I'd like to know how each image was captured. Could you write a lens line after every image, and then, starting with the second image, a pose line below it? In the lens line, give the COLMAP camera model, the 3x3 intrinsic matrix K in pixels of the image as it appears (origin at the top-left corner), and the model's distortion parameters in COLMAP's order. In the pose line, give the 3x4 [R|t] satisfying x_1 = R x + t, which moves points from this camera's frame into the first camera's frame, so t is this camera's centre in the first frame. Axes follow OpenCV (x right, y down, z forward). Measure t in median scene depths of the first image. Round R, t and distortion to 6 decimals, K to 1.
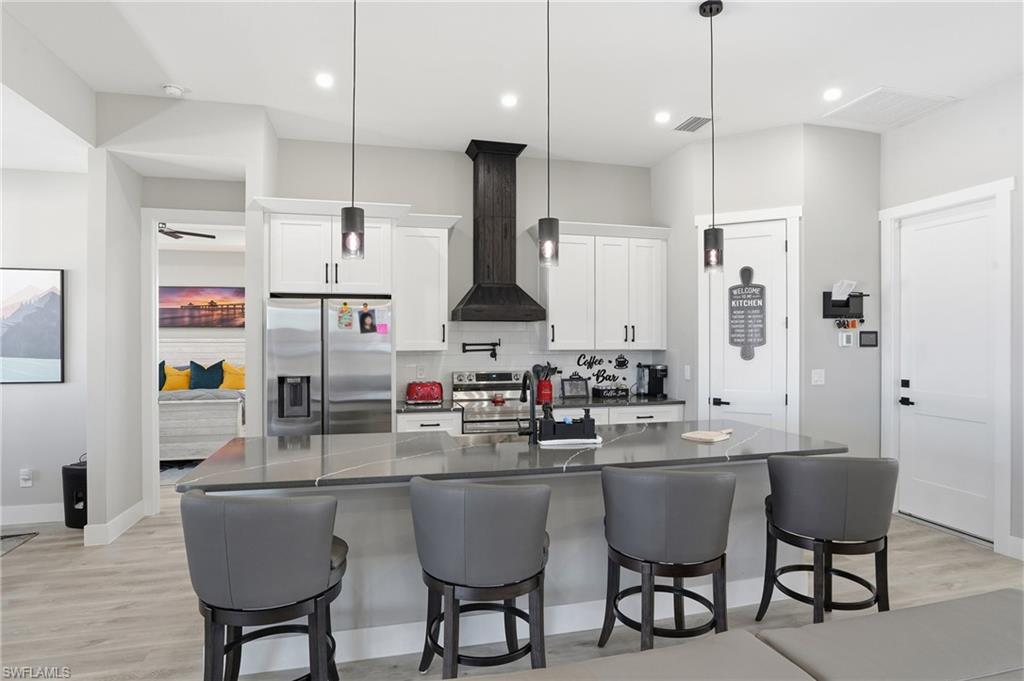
lens RADIAL K [[562.2, 0, 512.0], [0, 562.2, 340.5], [0, 0, 1]] dist [-0.056880, 0.026067]
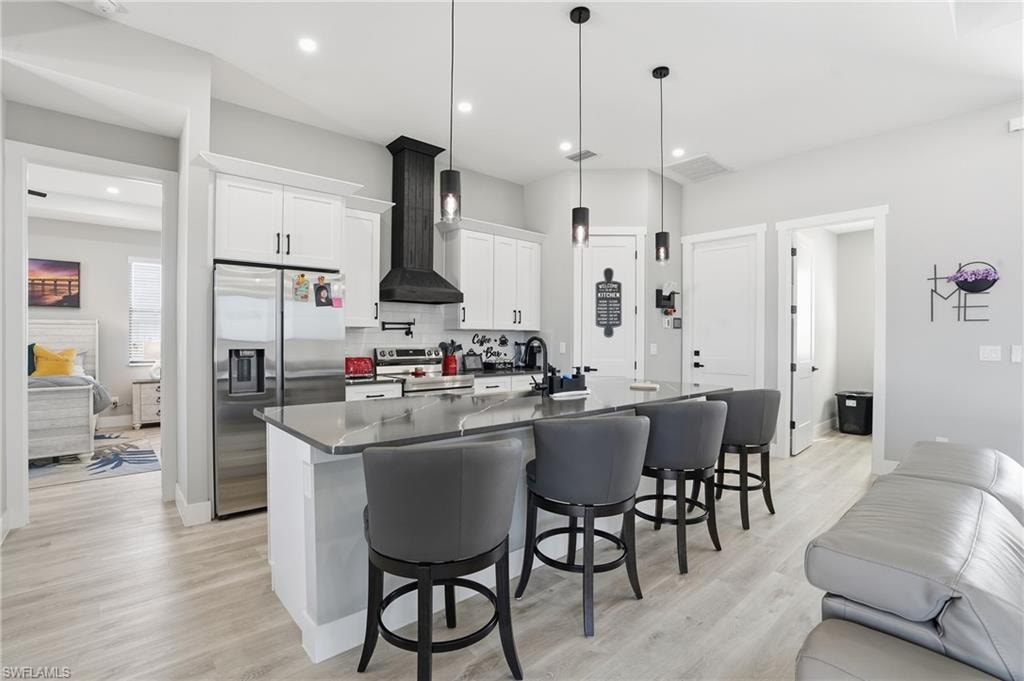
lens RADIAL K [[475.3, 0, 509.7], [0, 475.3, 338.7], [0, 0, 1]] dist [-0.068596, 0.023291]
pose [[0.889367, 0.004064, 0.457176, -0.312369], [-0.005135, 0.999986, 0.001101, 0.038154], [-0.457165, -0.003327, 0.889376, 0.087429]]
